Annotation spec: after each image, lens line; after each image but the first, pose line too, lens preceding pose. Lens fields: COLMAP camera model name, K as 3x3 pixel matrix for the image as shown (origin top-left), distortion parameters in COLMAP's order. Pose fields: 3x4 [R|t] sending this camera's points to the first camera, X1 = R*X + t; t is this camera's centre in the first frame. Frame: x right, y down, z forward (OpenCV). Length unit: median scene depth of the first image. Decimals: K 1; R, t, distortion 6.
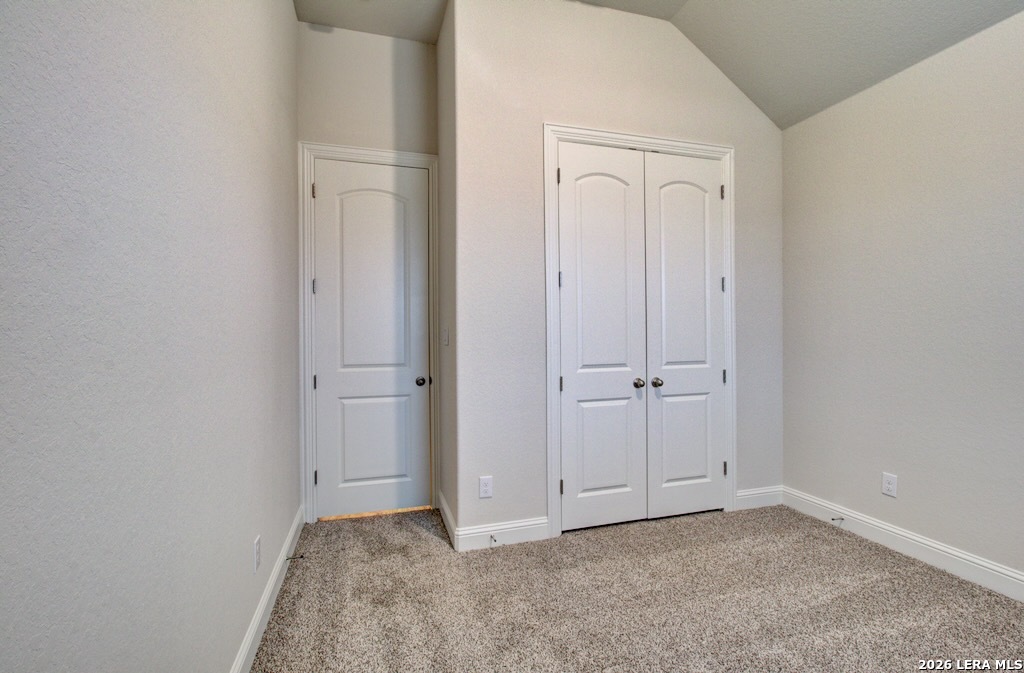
lens RADIAL K [[493.6, 0, 506.4], [0, 493.6, 336.0], [0, 0, 1]] dist [-0.009649, 0.000115]
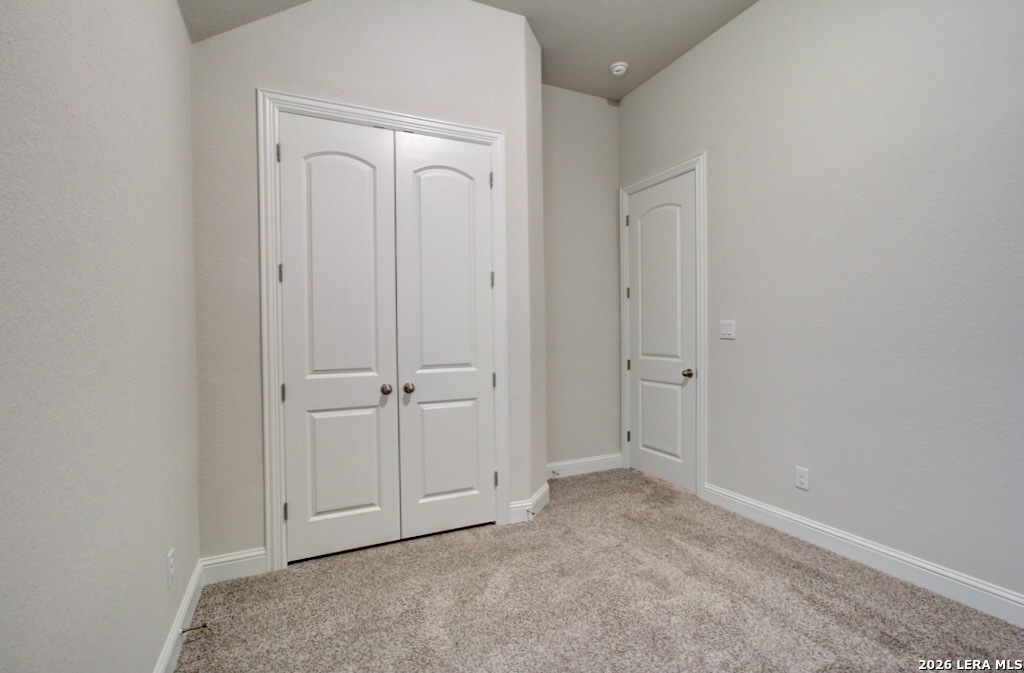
lens RADIAL K [[469.3, 0, 522.0], [0, 469.3, 338.8], [0, 0, 1]] dist [-0.002874, -0.000232]
pose [[0.990885, -0.003493, 0.134666, 0.390893], [0.002043, 0.999938, 0.010903, -0.005539], [-0.134696, -0.010528, 0.990831, 0.121762]]
